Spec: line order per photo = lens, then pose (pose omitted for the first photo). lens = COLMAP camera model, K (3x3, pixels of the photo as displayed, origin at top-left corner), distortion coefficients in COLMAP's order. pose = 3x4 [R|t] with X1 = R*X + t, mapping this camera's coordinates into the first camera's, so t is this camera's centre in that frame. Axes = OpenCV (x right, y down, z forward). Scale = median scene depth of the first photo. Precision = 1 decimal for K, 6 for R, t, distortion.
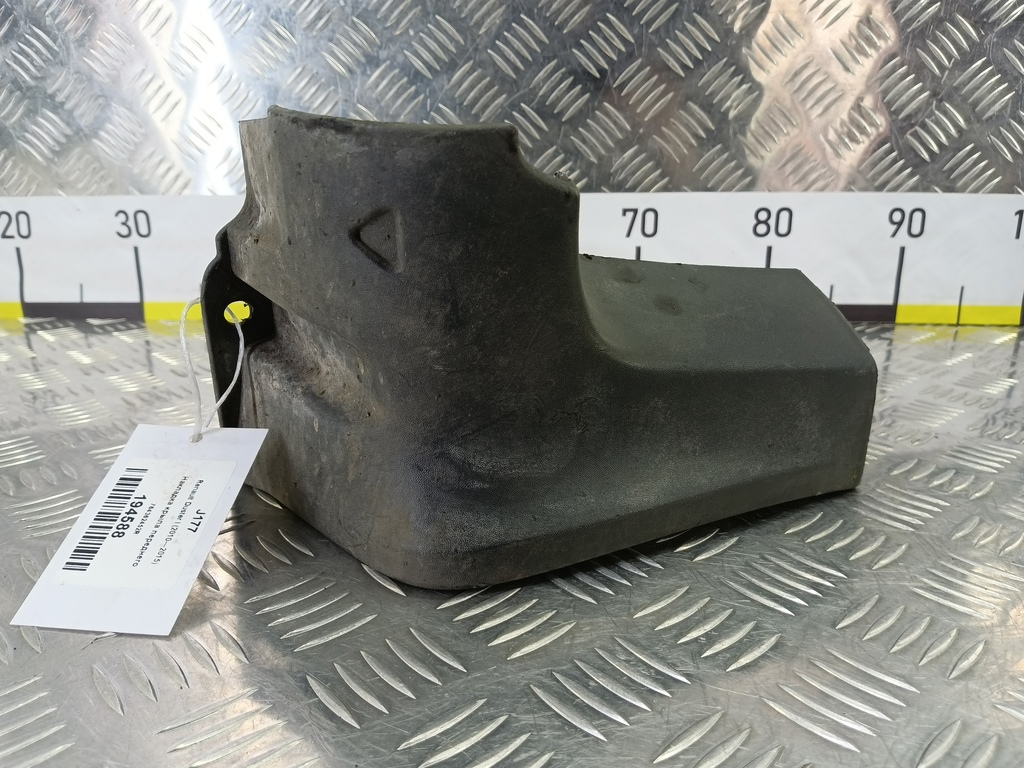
lens RADIAL K [[834.4, 0, 507.5], [0, 834.4, 381.9], [0, 0, 1]] dist [0.084462, -0.151741]
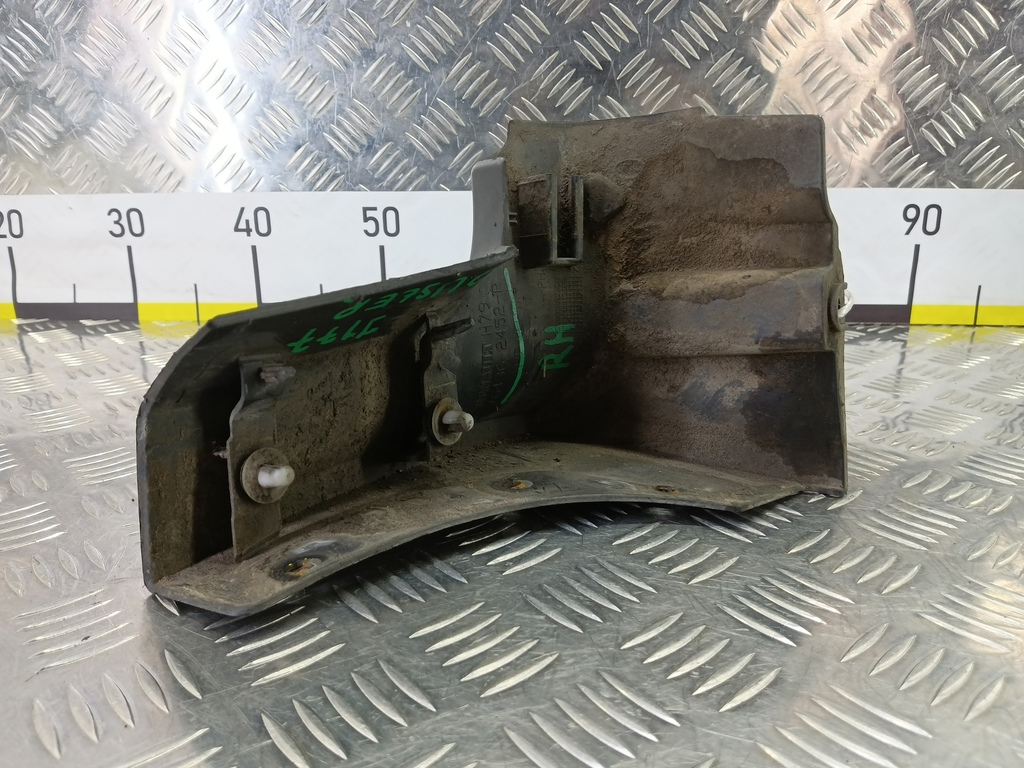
lens RADIAL K [[830.2, 0, 512.0], [0, 830.2, 384.0], [0, 0, 1]] dist [0.065361, -0.111291]
pose [[0.999907, 0.000444, -0.013632, 0.026129], [-0.000358, 0.999980, 0.006313, -0.009743], [0.013635, -0.006307, 0.999887, 0.051174]]
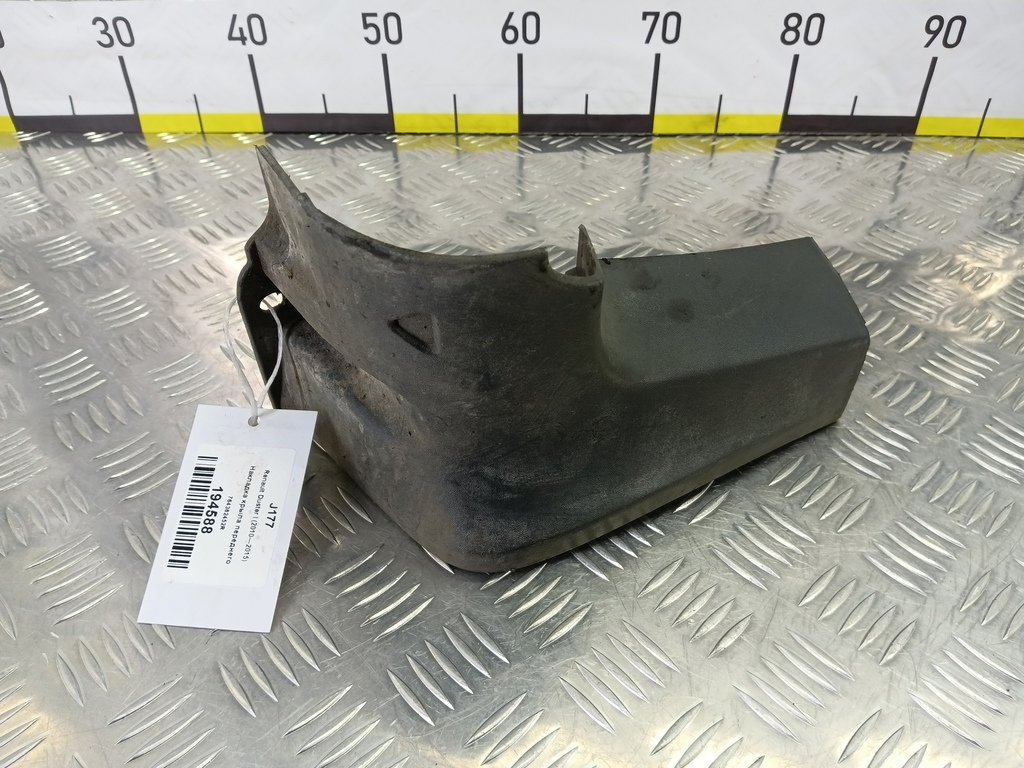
lens RADIAL K [[834.4, 0, 507.5], [0, 834.4, 381.9], [0, 0, 1]] dist [0.084462, -0.151741]
pose [[0.999925, -0.012077, -0.001803, -0.018961], [0.011831, 0.921720, 0.387676, -0.281770], [-0.003020, -0.387668, 0.921794, -0.010329]]
